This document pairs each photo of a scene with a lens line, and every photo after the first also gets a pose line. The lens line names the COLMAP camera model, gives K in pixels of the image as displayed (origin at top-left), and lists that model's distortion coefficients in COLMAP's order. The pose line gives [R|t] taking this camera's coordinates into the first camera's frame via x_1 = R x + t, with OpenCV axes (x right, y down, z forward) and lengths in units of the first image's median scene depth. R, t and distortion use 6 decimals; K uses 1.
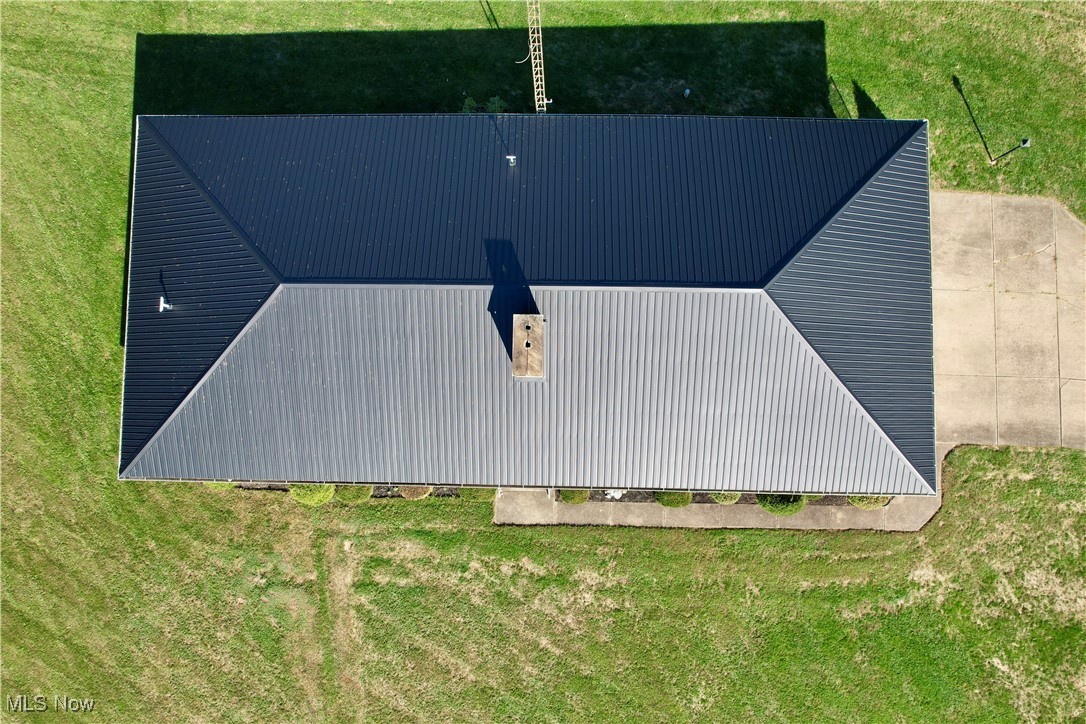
lens RADIAL K [[693.7, 0, 545.0], [0, 693.7, 362.7], [0, 0, 1]] dist [-0.051650, 0.036521]
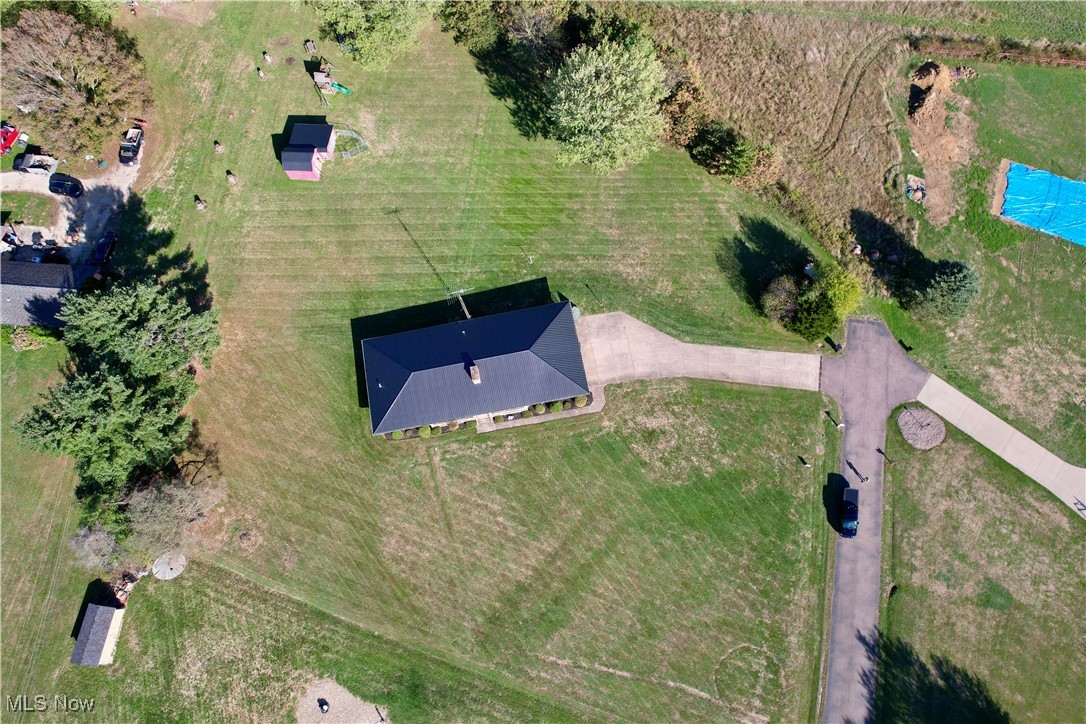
lens RADIAL K [[693.7, 0, 545.1], [0, 693.7, 362.4], [0, 0, 1]] dist [-0.051650, 0.036521]
pose [[0.979784, -0.197358, 0.032752, 0.208895], [0.199551, 0.952474, -0.230158, 0.747015], [0.014228, 0.232041, 0.972602, -2.394747]]
